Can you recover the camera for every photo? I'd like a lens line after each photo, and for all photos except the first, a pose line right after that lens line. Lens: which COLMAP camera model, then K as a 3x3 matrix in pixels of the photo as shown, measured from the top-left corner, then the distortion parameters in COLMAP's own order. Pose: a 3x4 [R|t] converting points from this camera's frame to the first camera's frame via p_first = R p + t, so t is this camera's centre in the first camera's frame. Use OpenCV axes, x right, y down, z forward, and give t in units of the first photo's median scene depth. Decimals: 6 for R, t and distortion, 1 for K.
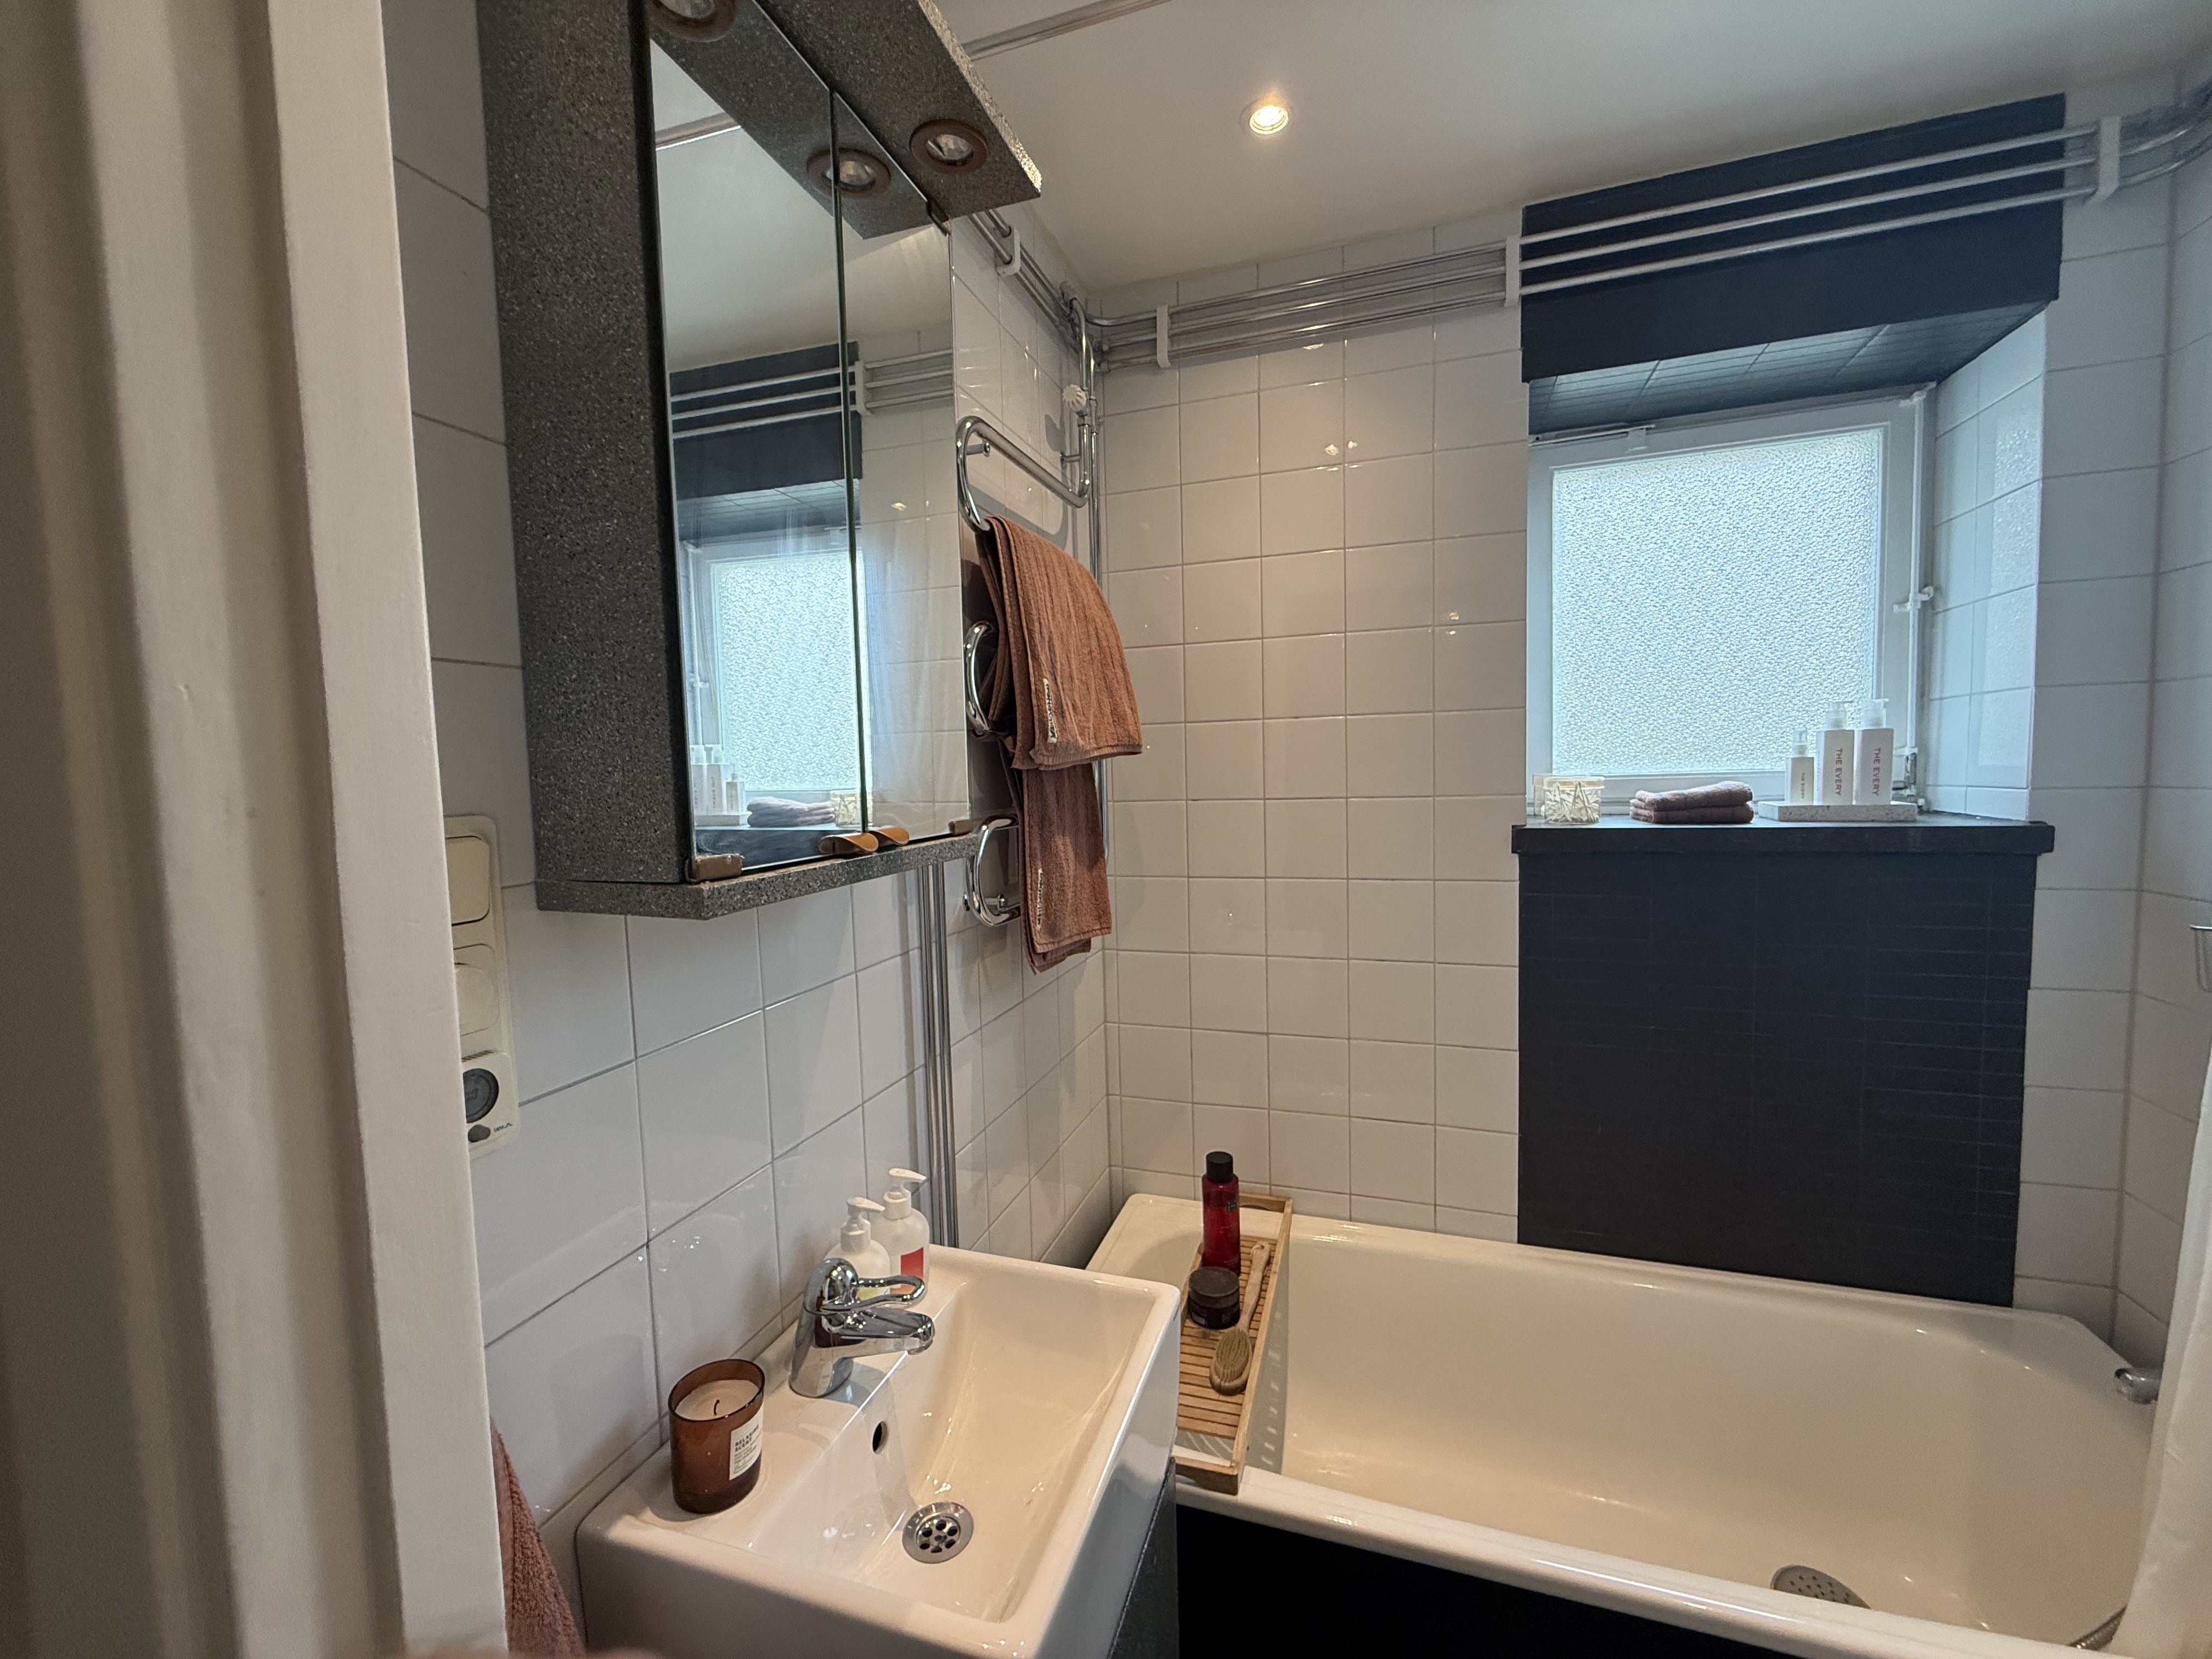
lens RADIAL K [[881.9, 0, 1098.0], [0, 881.9, 826.7], [0, 0, 1]] dist [-0.000562, -0.000445]
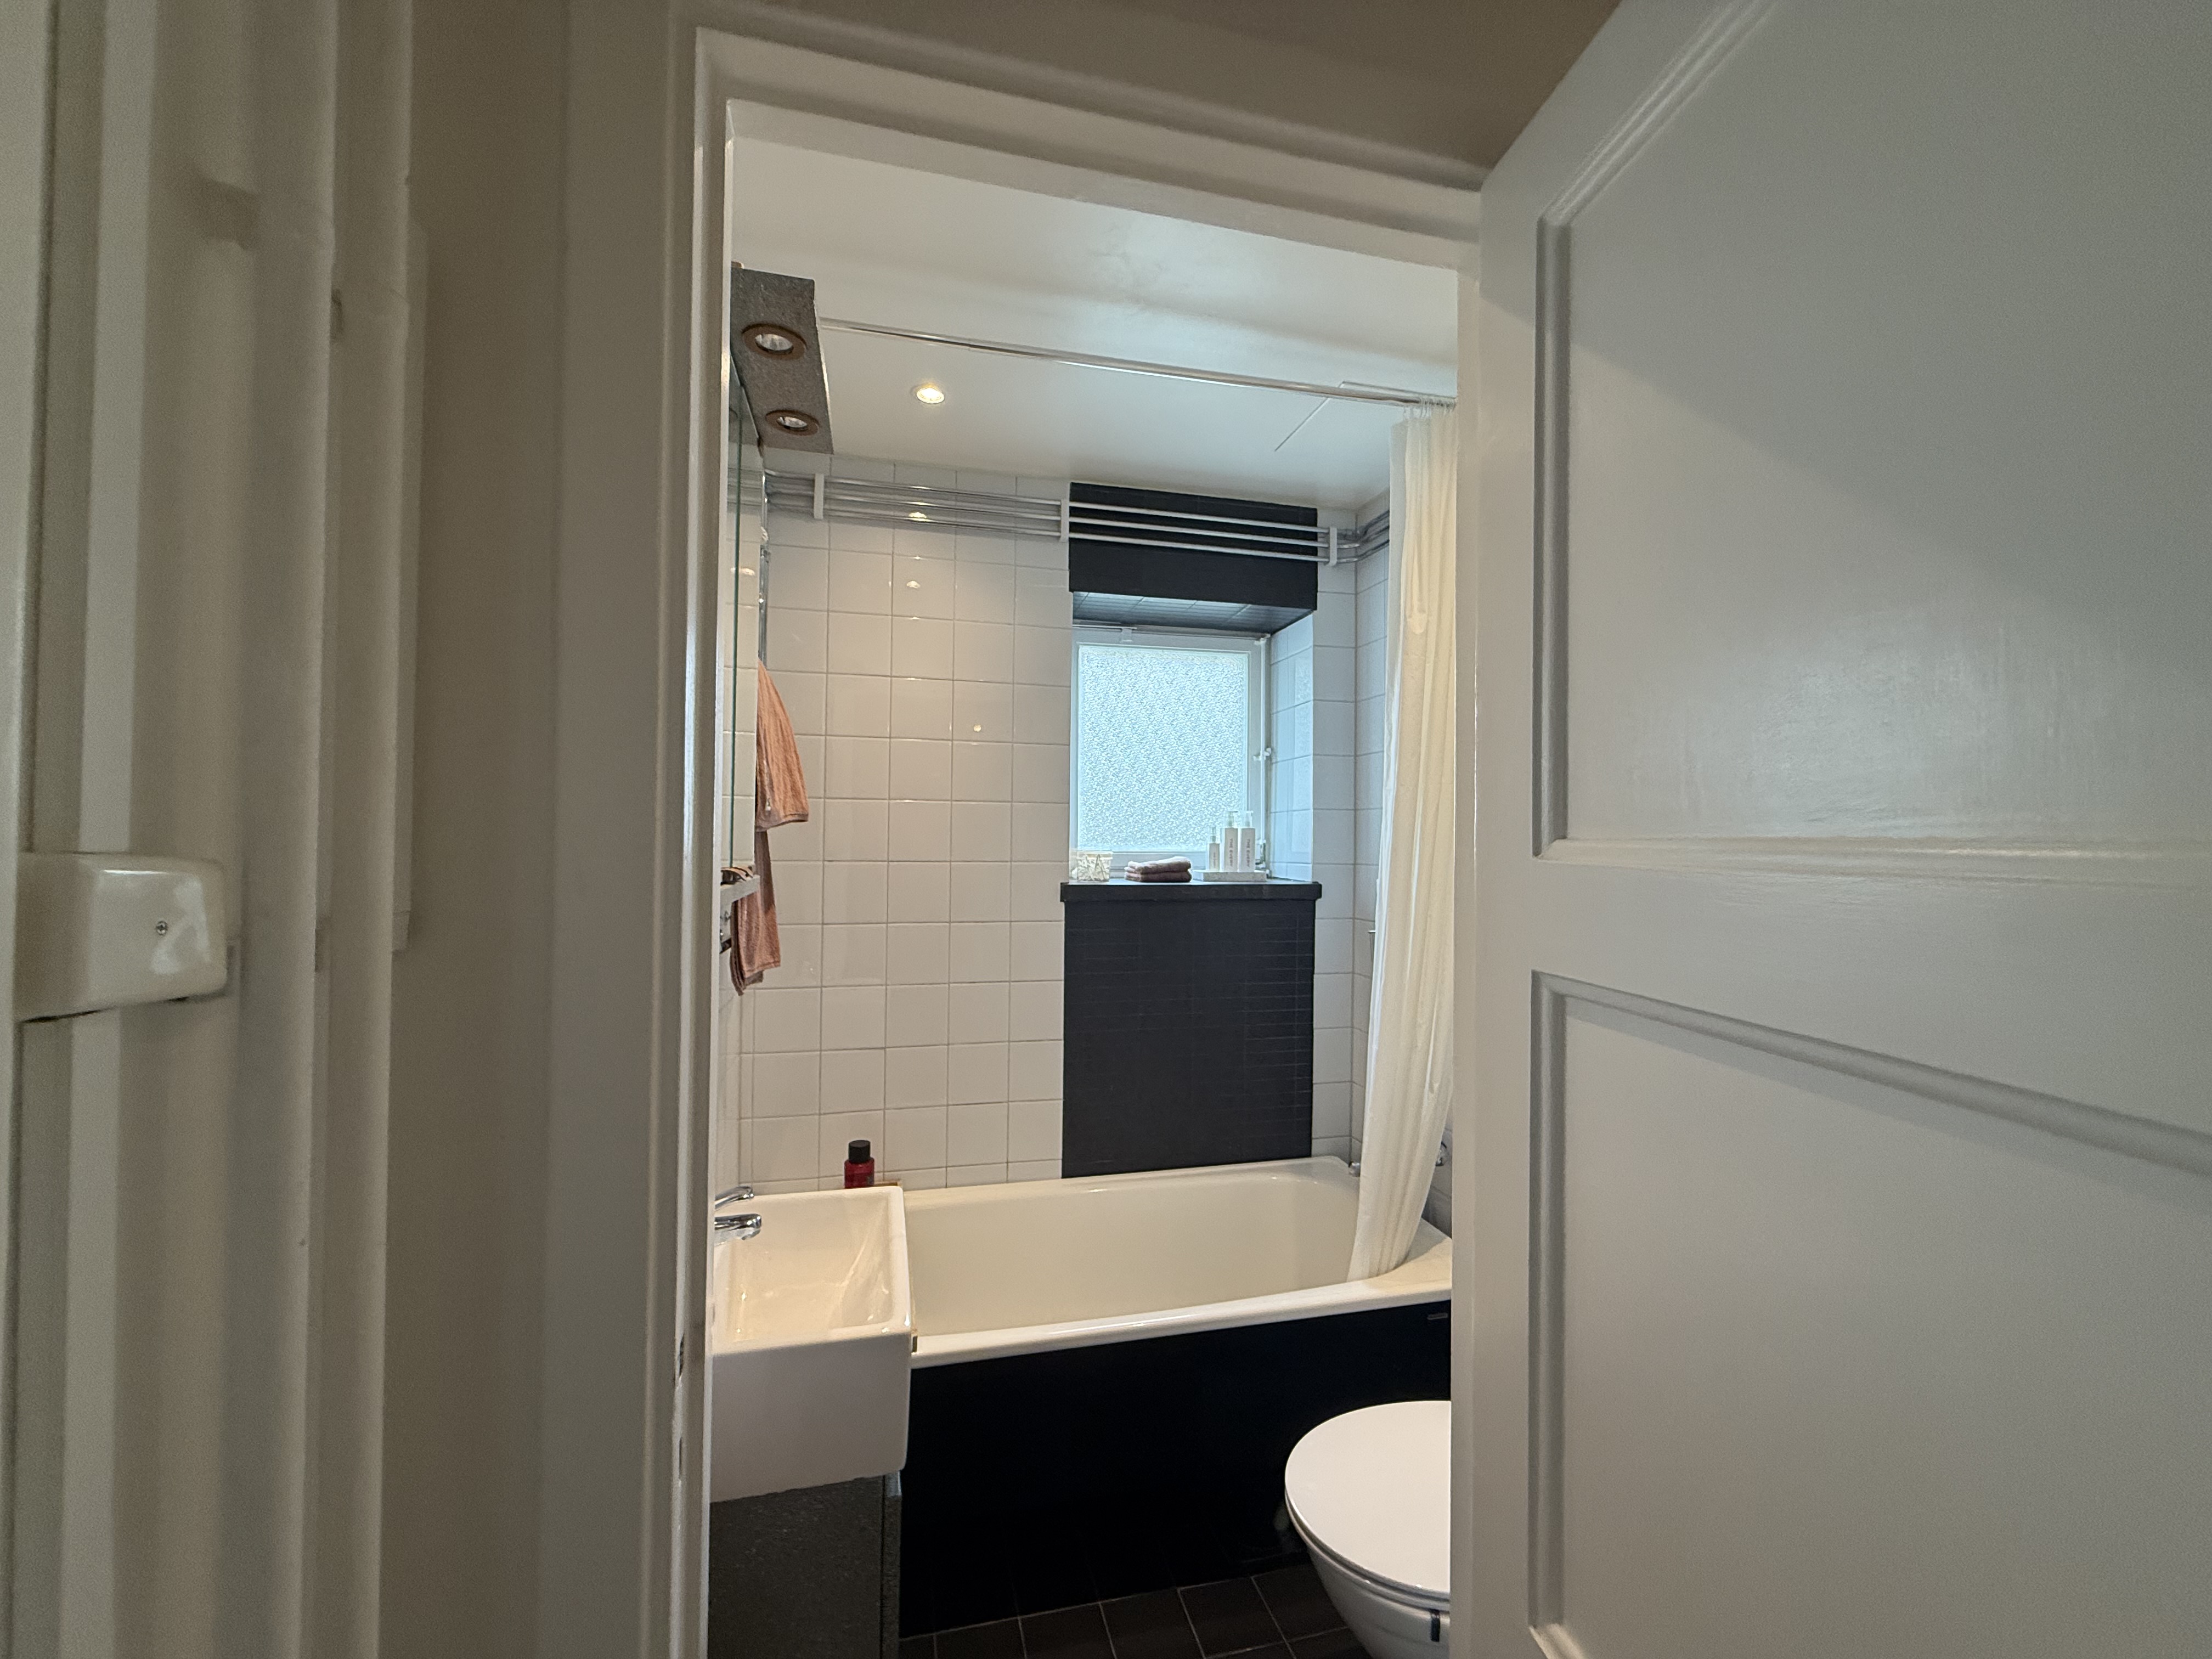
lens RADIAL K [[881.9, 0, 1098.0], [0, 881.9, 826.7], [0, 0, 1]] dist [-0.000562, -0.000445]
pose [[0.844836, 0.044847, 0.533142, -0.273774], [0.001020, 0.996344, -0.085427, 0.032009], [-0.535024, 0.072716, 0.841702, -0.283929]]
